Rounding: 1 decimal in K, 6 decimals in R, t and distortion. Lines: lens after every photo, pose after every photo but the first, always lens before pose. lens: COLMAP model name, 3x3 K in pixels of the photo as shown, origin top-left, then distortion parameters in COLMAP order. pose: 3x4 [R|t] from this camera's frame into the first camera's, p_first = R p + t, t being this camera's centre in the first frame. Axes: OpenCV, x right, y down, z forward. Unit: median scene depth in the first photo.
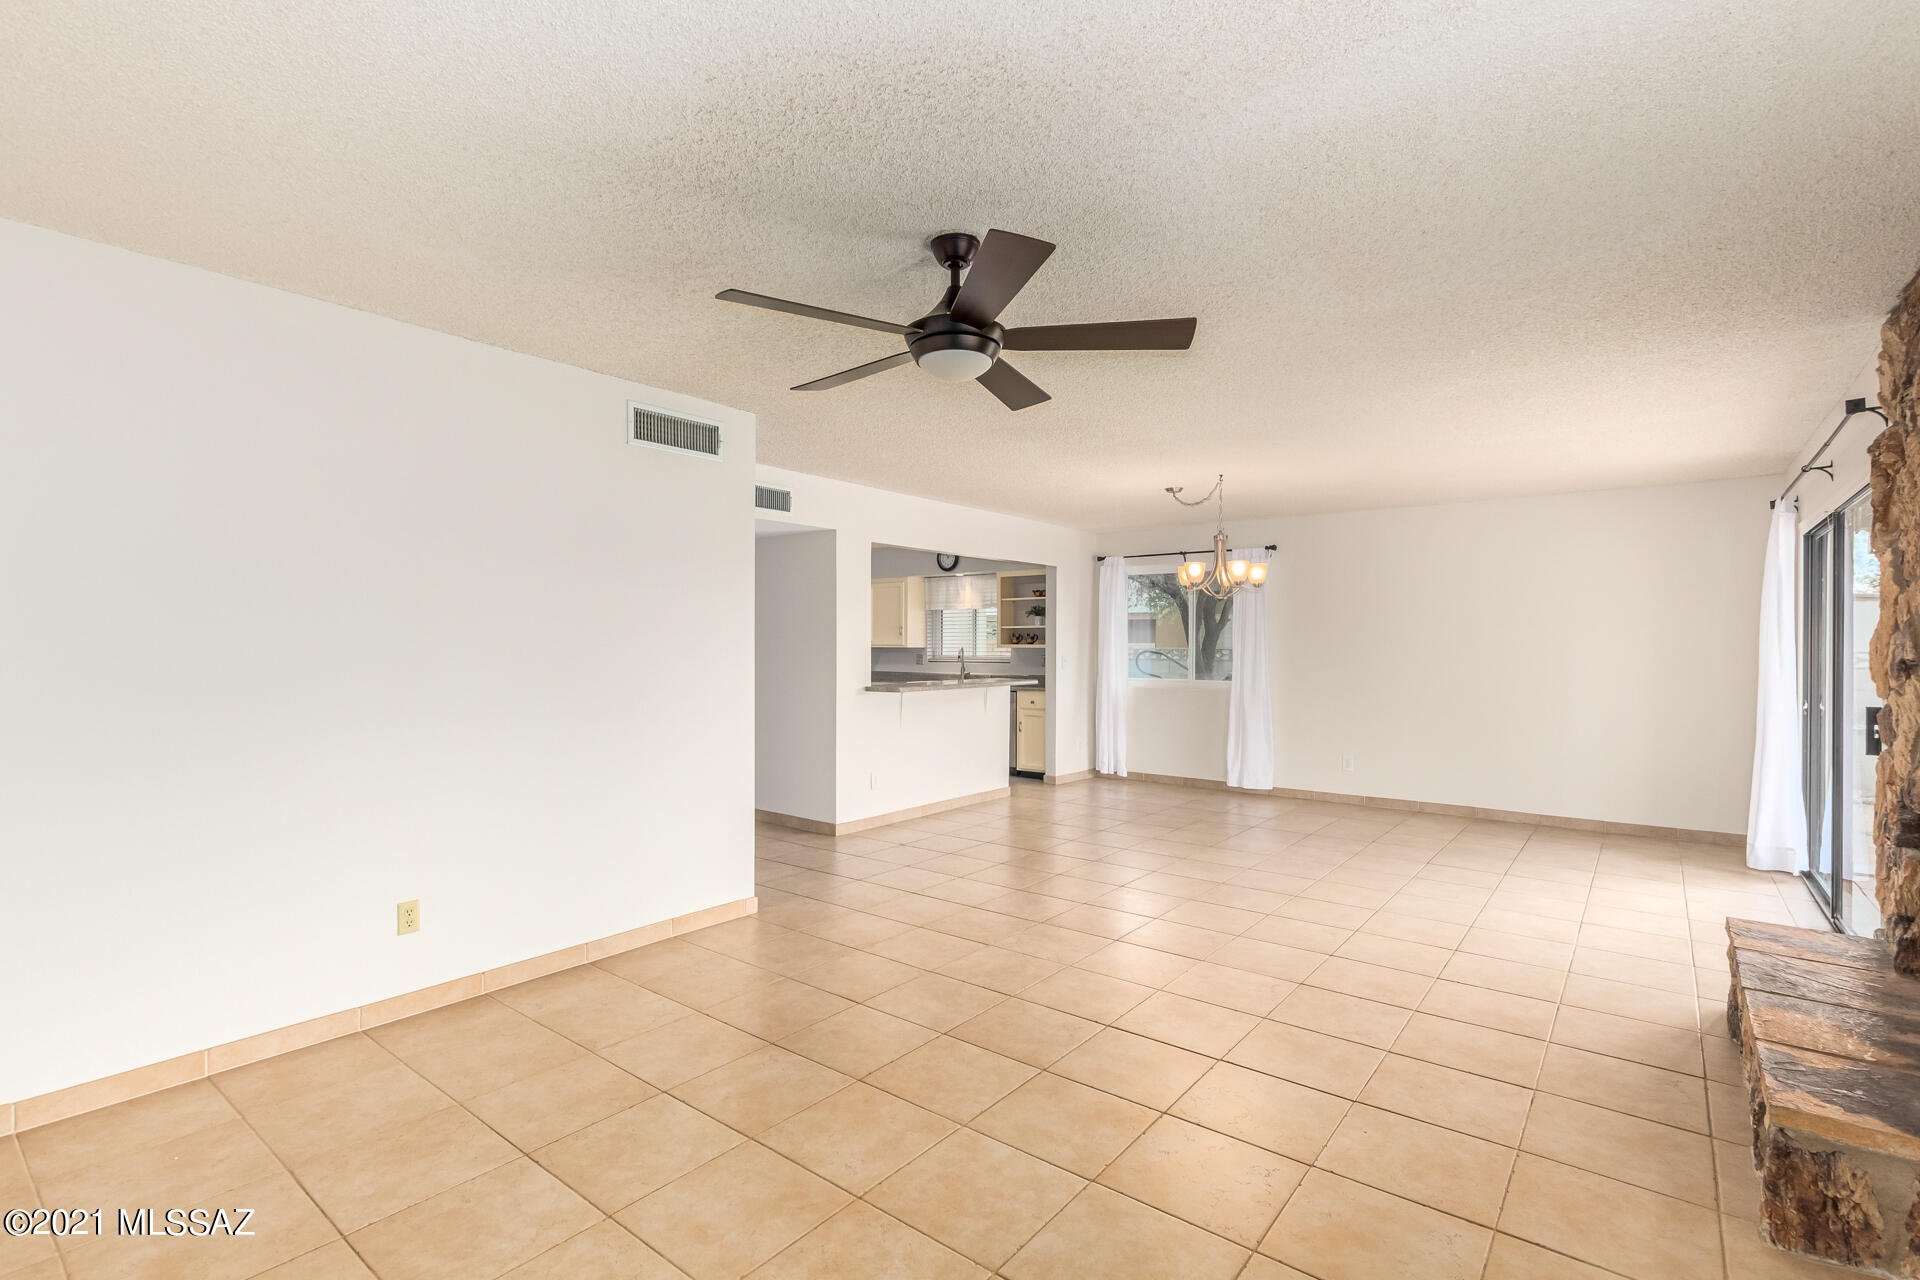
lens RADIAL K [[901.6, 0, 946.9], [0, 901.6, 646.3], [0, 0, 1]] dist [0.002219, -0.000497]
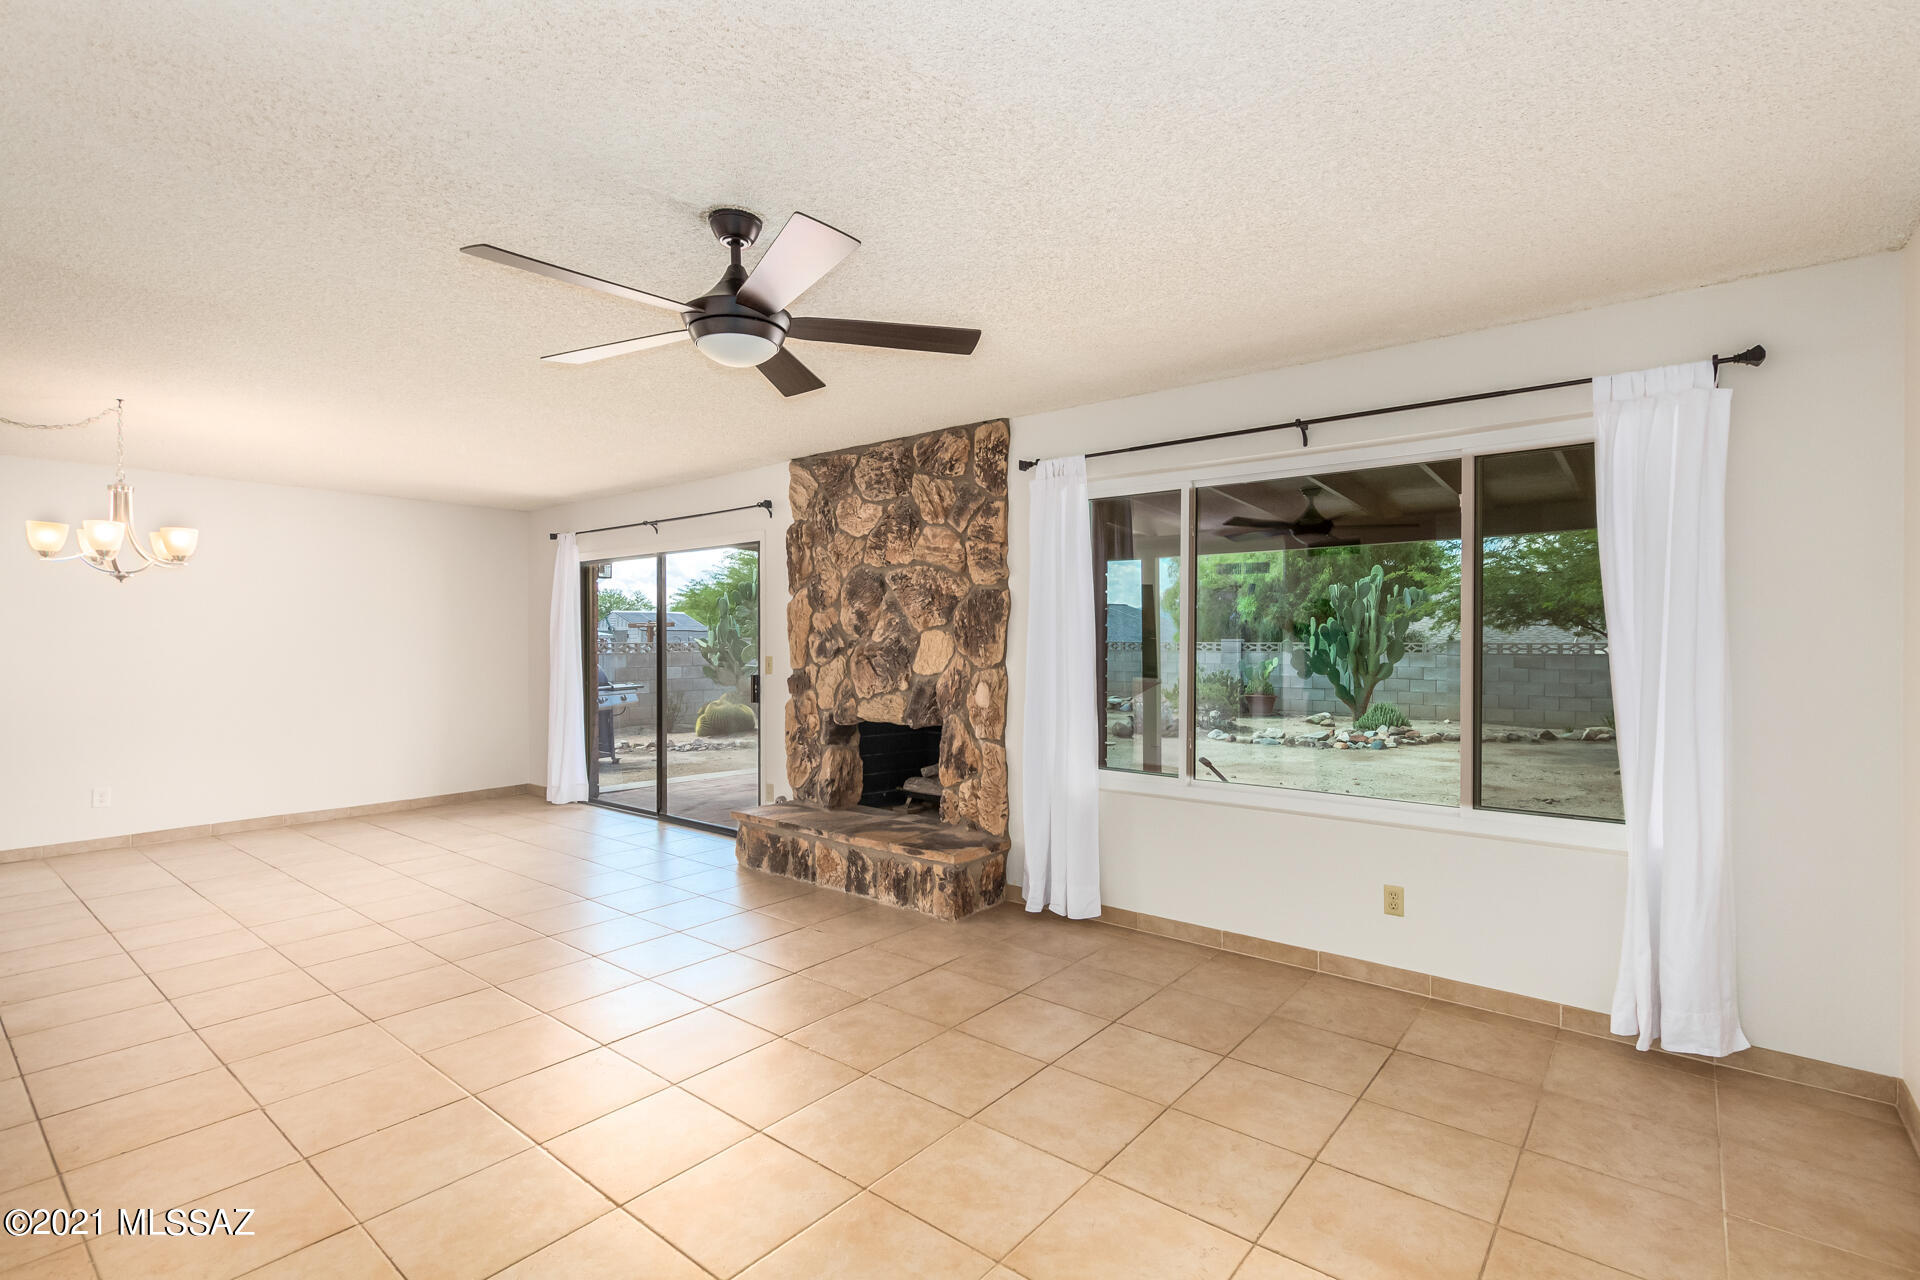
lens RADIAL K [[901.6, 0, 964.8], [0, 901.6, 641.3], [0, 0, 1]] dist [0.002219, -0.000497]
pose [[0.000871, -0.004027, 0.999992, -0.280167], [0.004712, 0.999981, 0.004023, -0.002277], [-0.999989, 0.004708, 0.000890, 0.222727]]
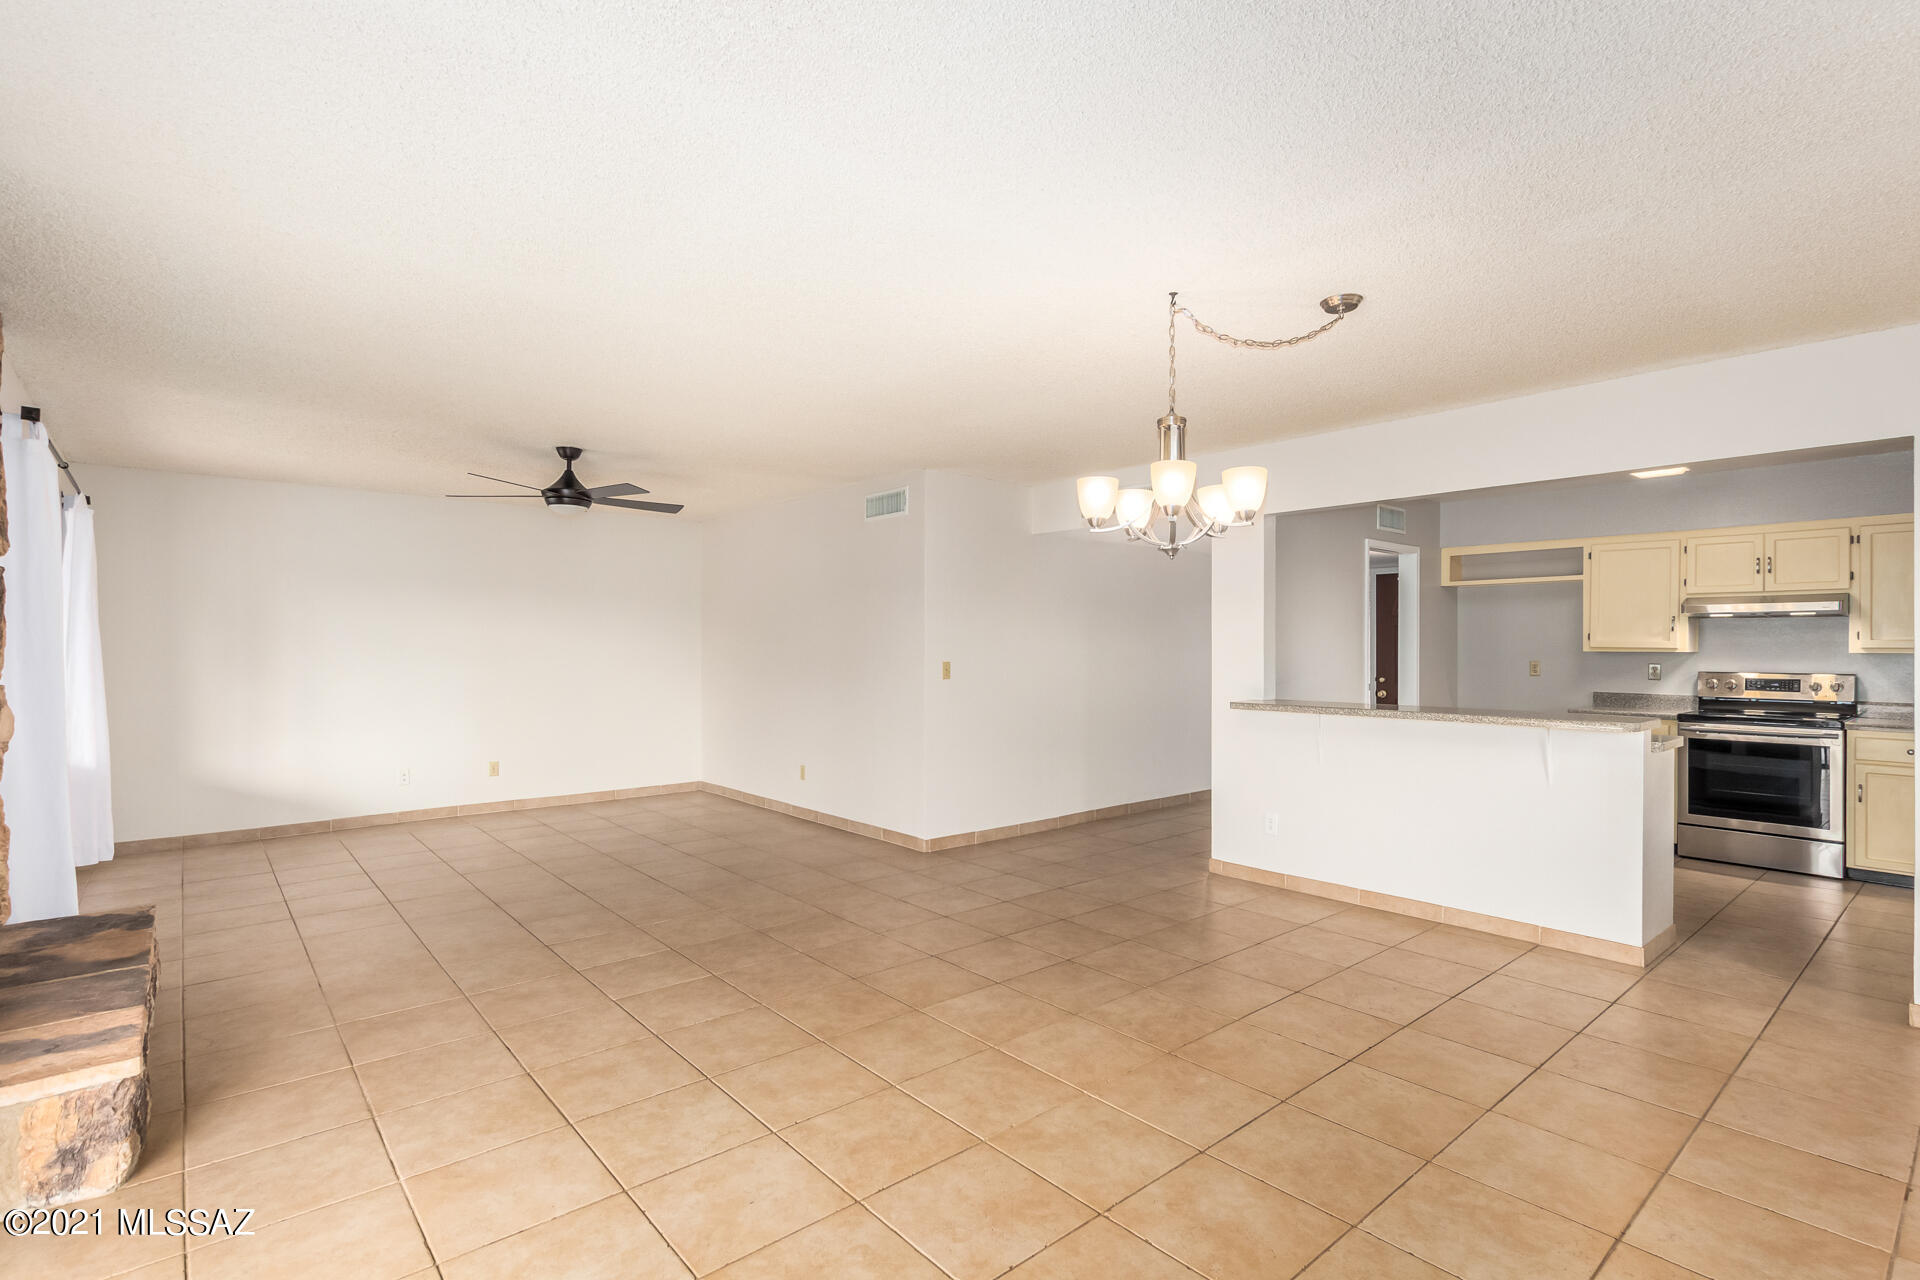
lens RADIAL K [[901.6, 0, 967.1], [0, 901.6, 646.8], [0, 0, 1]] dist [0.002219, -0.000497]
pose [[-0.175818, 0.002352, -0.984420, 0.545825], [-0.003835, 0.999988, 0.003074, -0.002672], [0.984415, 0.004316, -0.175807, 0.661798]]
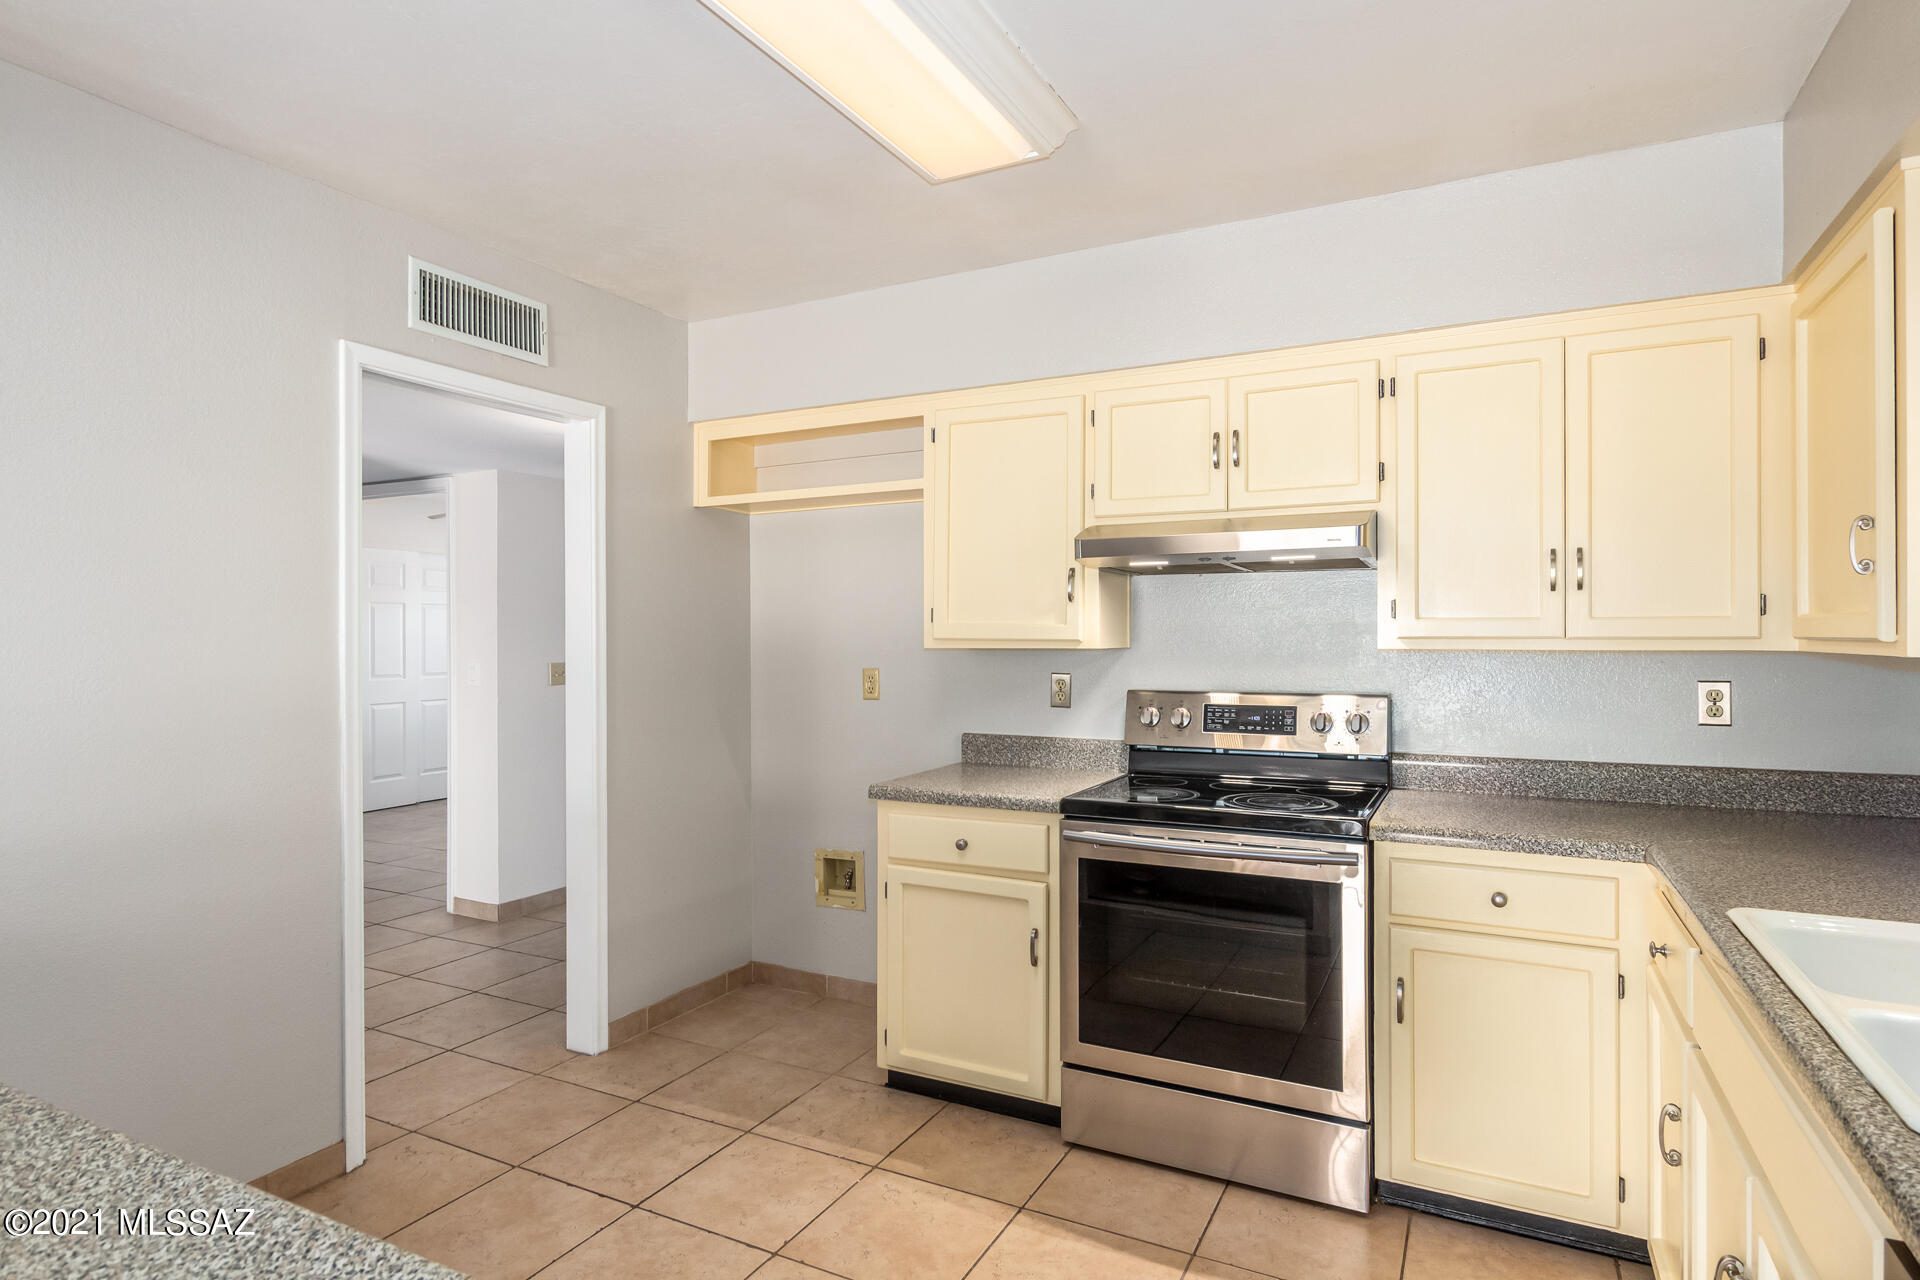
lens RADIAL K [[1014.6, 0, 968.6], [0, 1014.6, 637.8], [0, 0, 1]] dist [-0.000653, -0.000187]
pose [[0.209772, 0.001645, -0.977749, 0.096849], [0.001012, 0.999998, 0.001900, -0.003017], [0.977750, -0.001388, 0.209770, 0.967761]]
